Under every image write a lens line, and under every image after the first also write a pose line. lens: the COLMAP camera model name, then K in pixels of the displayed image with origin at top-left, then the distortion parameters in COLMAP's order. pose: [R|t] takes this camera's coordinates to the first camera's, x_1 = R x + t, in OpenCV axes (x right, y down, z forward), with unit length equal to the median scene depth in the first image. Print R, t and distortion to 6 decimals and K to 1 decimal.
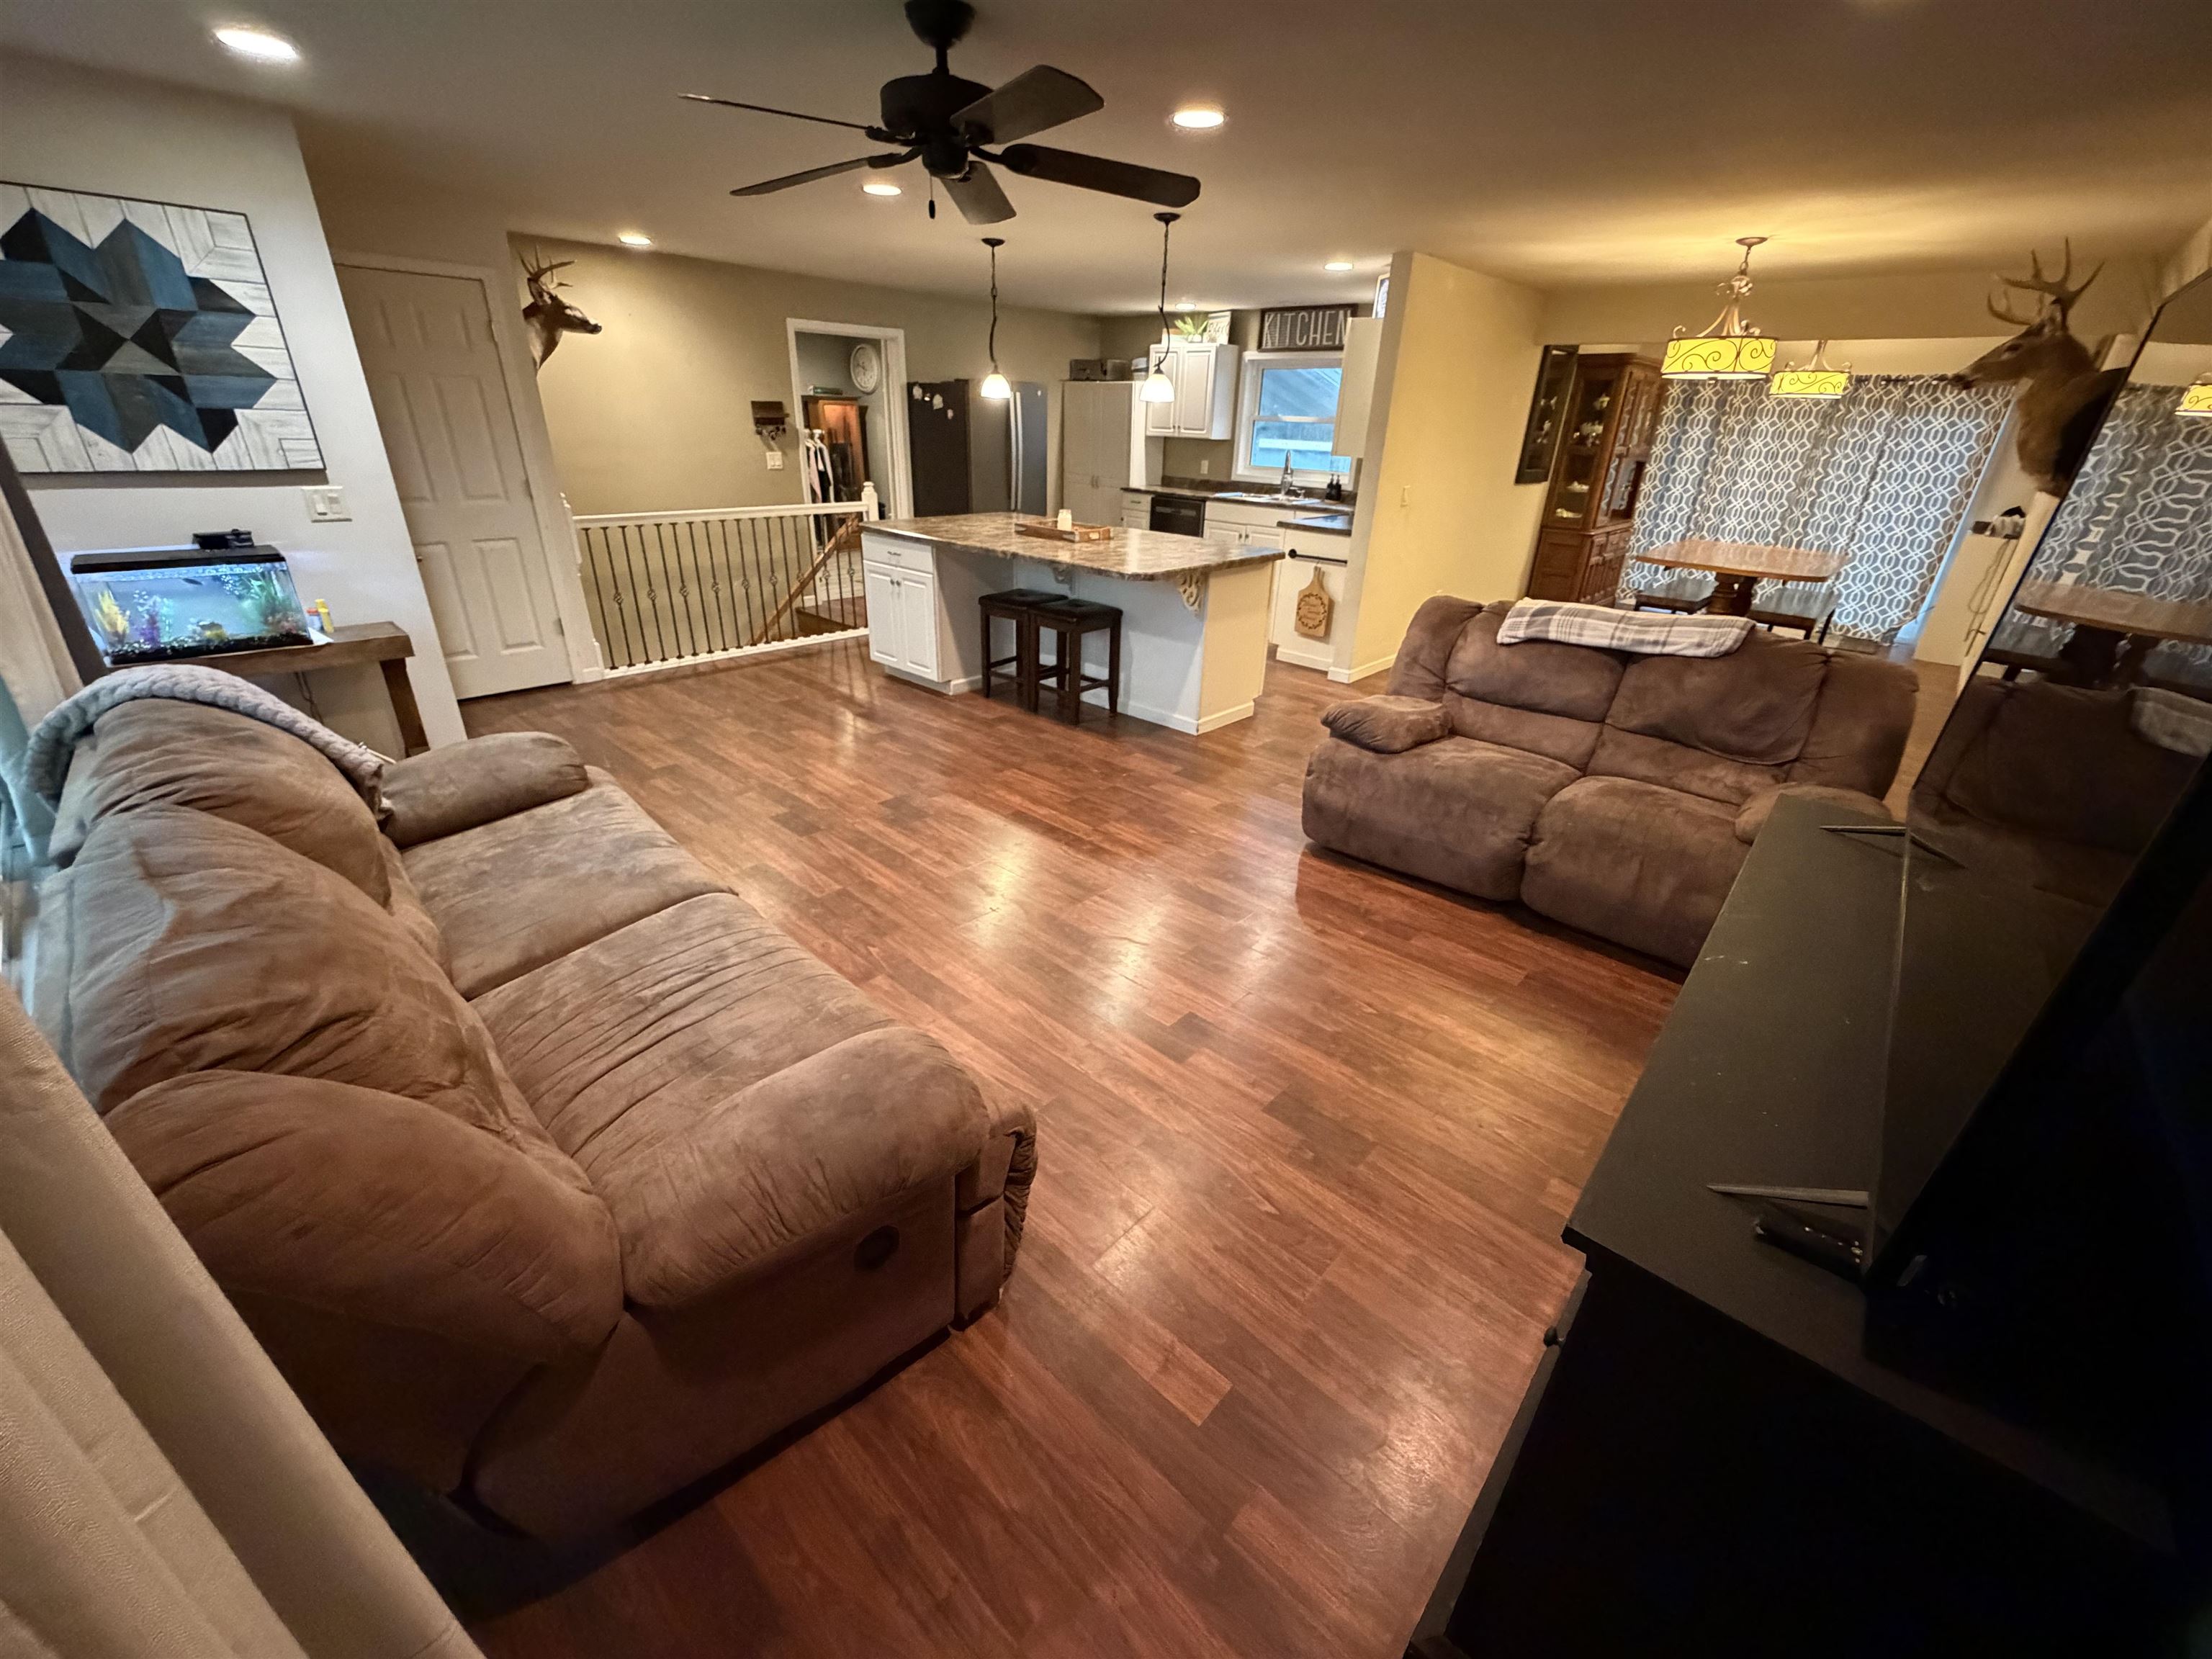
lens RADIAL K [[881.9, 0, 1104.7], [0, 881.9, 828.0], [0, 0, 1]] dist [-0.001131, 0.000257]
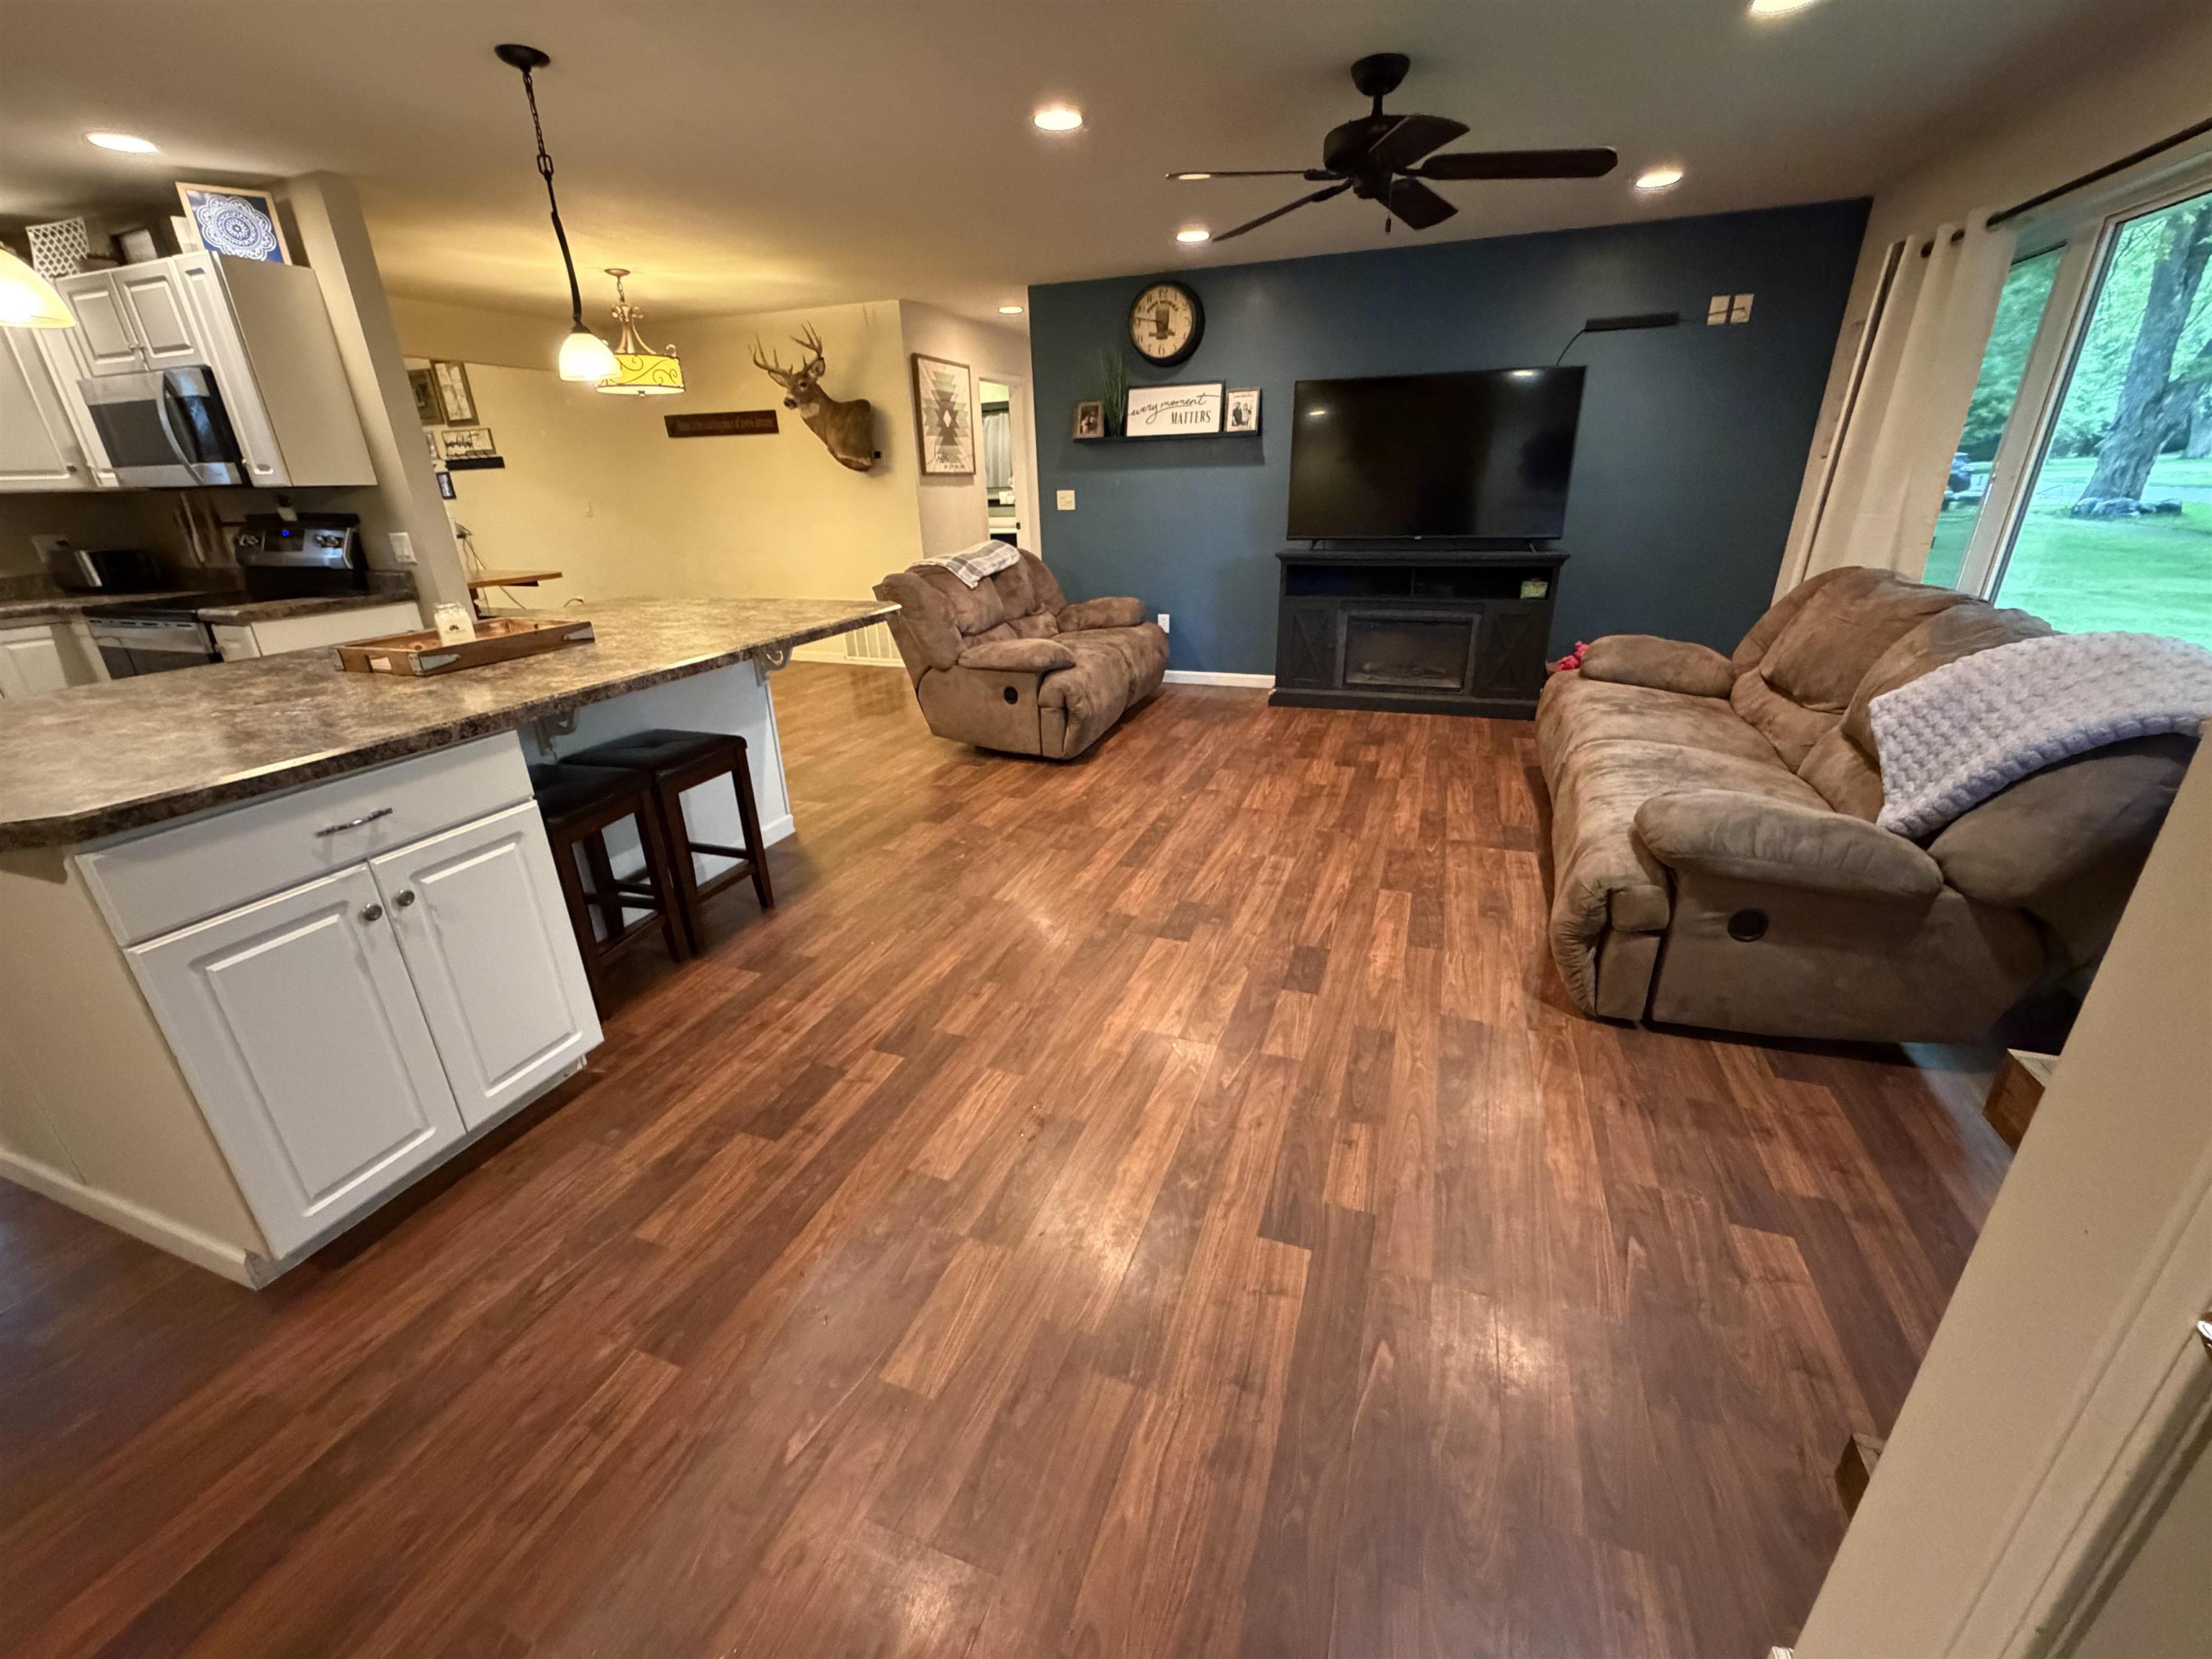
lens RADIAL K [[881.9, 0, 1100.4], [0, 881.9, 827.6], [0, 0, 1]] dist [-0.001131, 0.000257]
pose [[-0.373928, -0.366278, 0.852067, -0.542061], [0.407606, 0.760331, 0.505721, -0.326774], [-0.833087, 0.536411, -0.135012, 0.752848]]
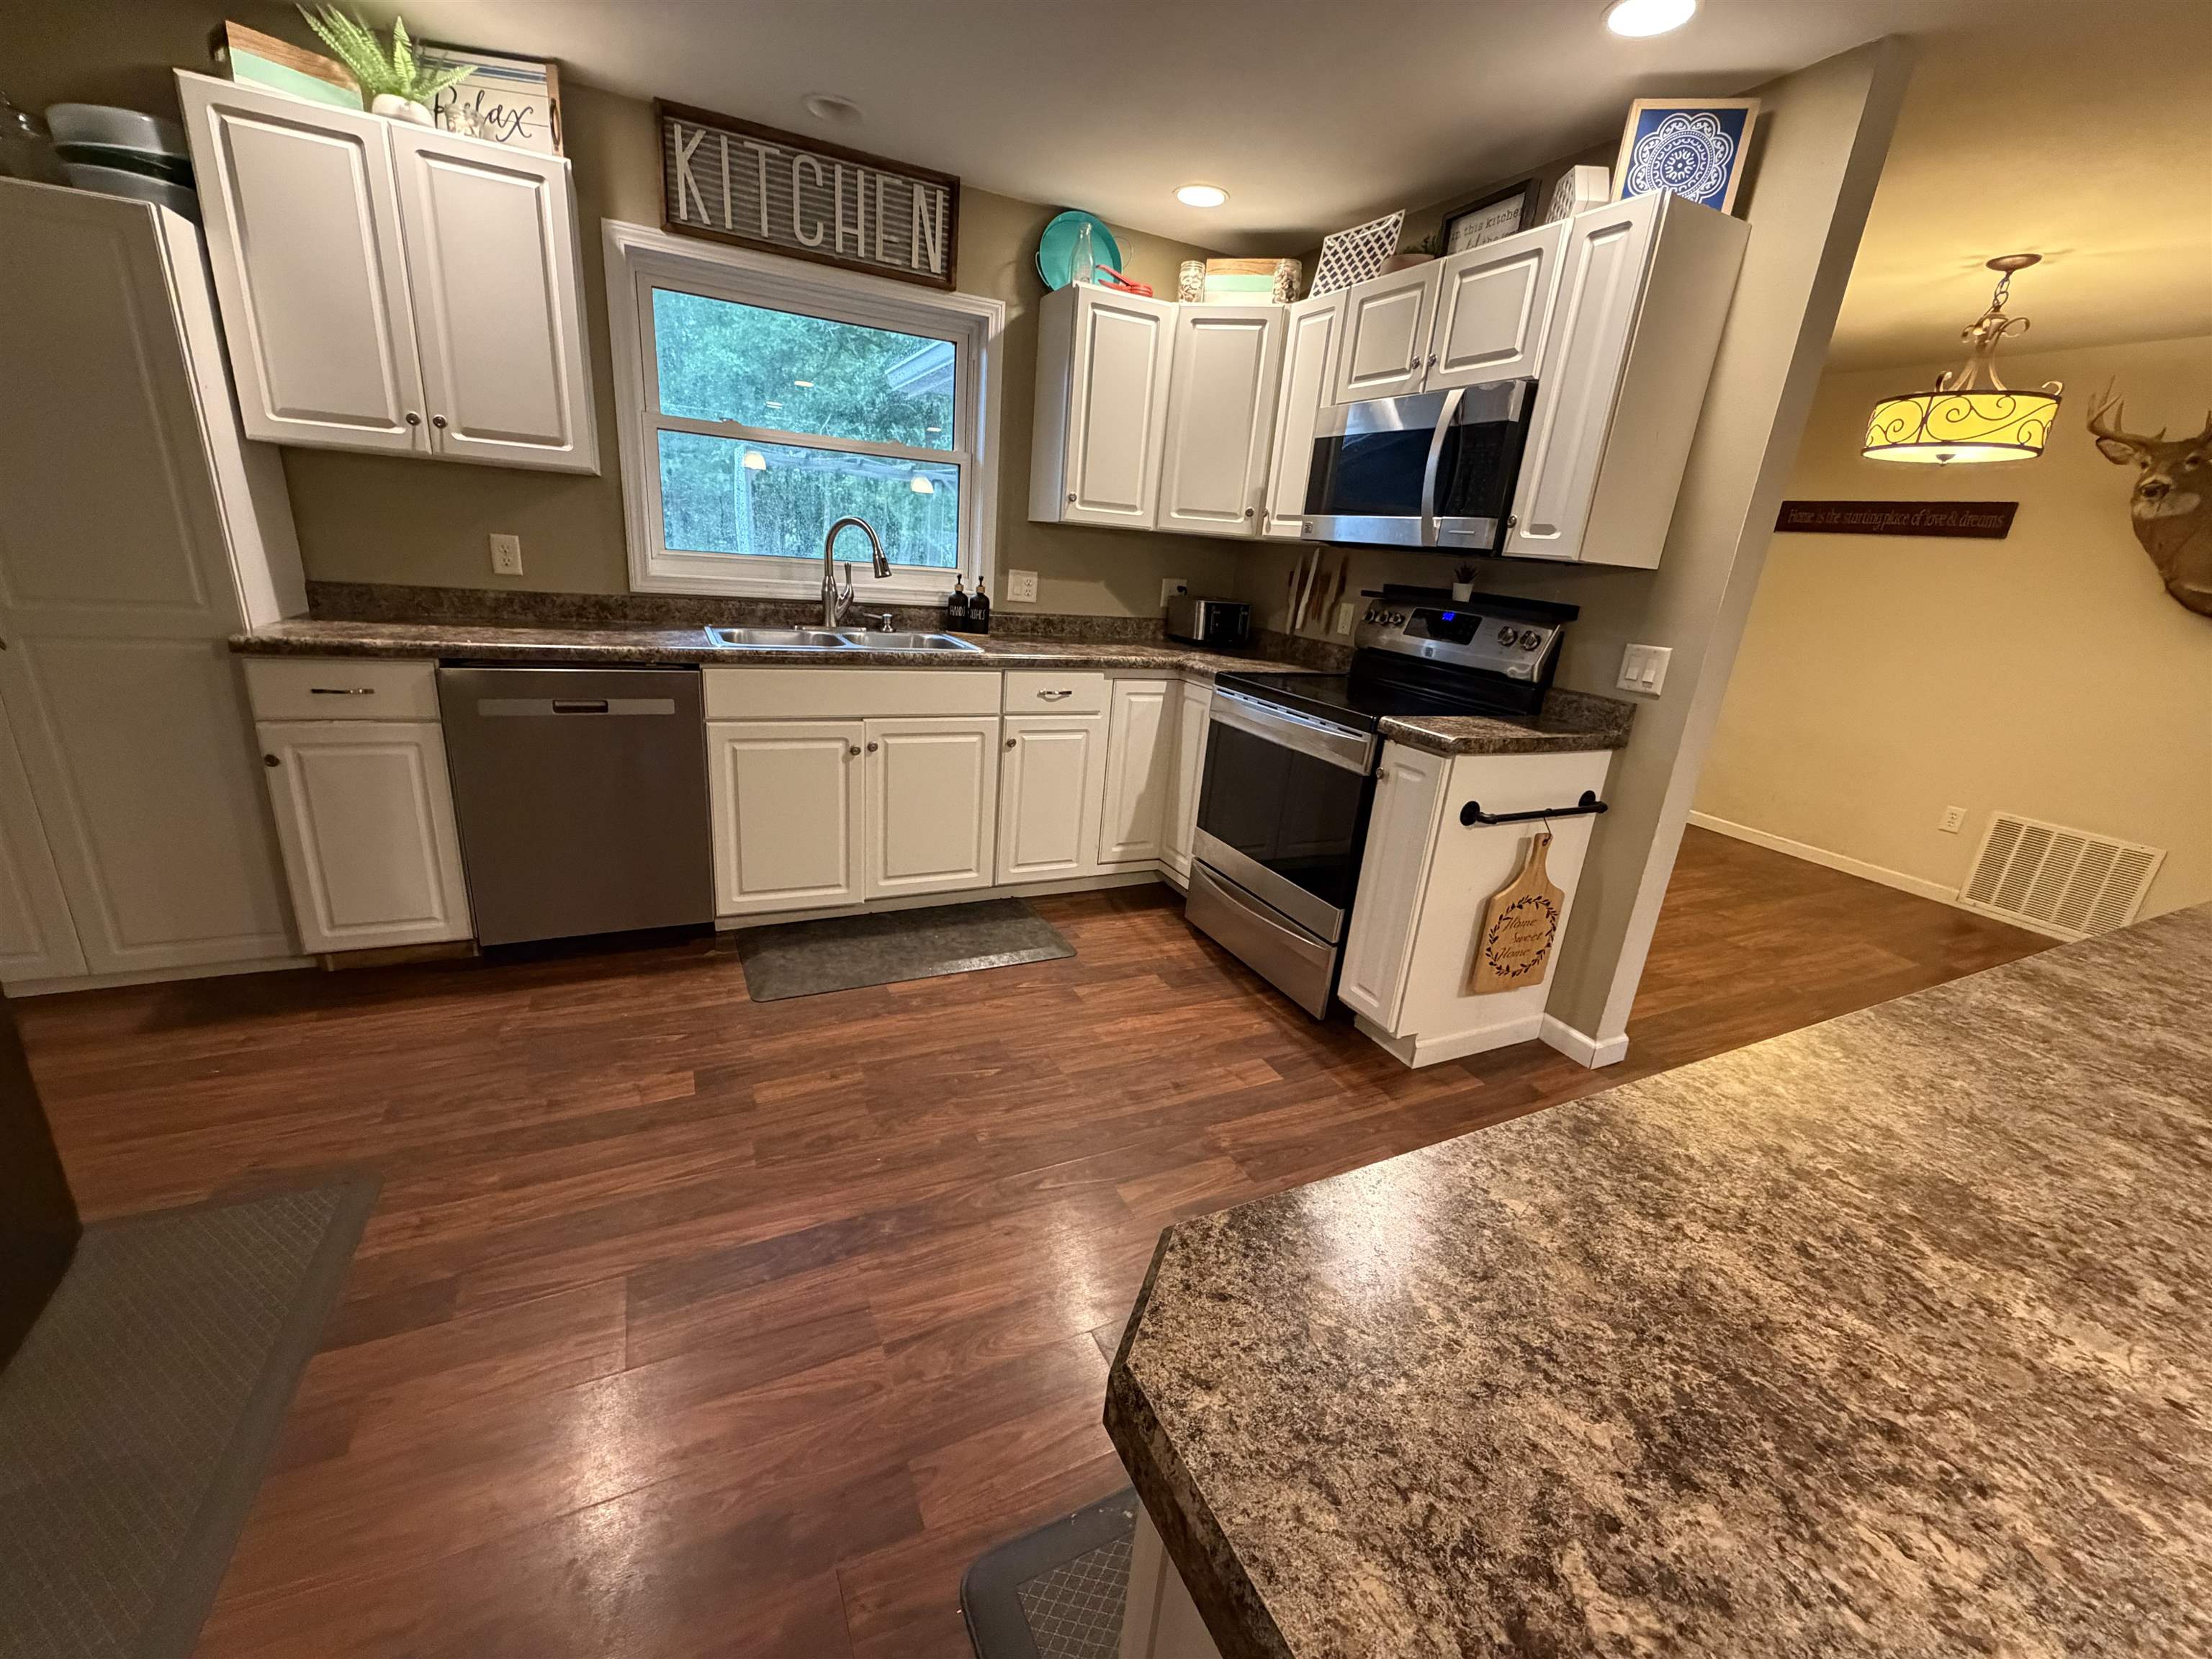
lens RADIAL K [[881.9, 0, 1101.7], [0, 881.9, 829.0], [0, 0, 1]] dist [-0.001131, 0.000257]
pose [[0.367292, -0.288914, 0.884096, -0.184581], [0.331970, 0.928648, 0.165558, -0.448160], [-0.868845, 0.232685, 0.436996, 1.044661]]
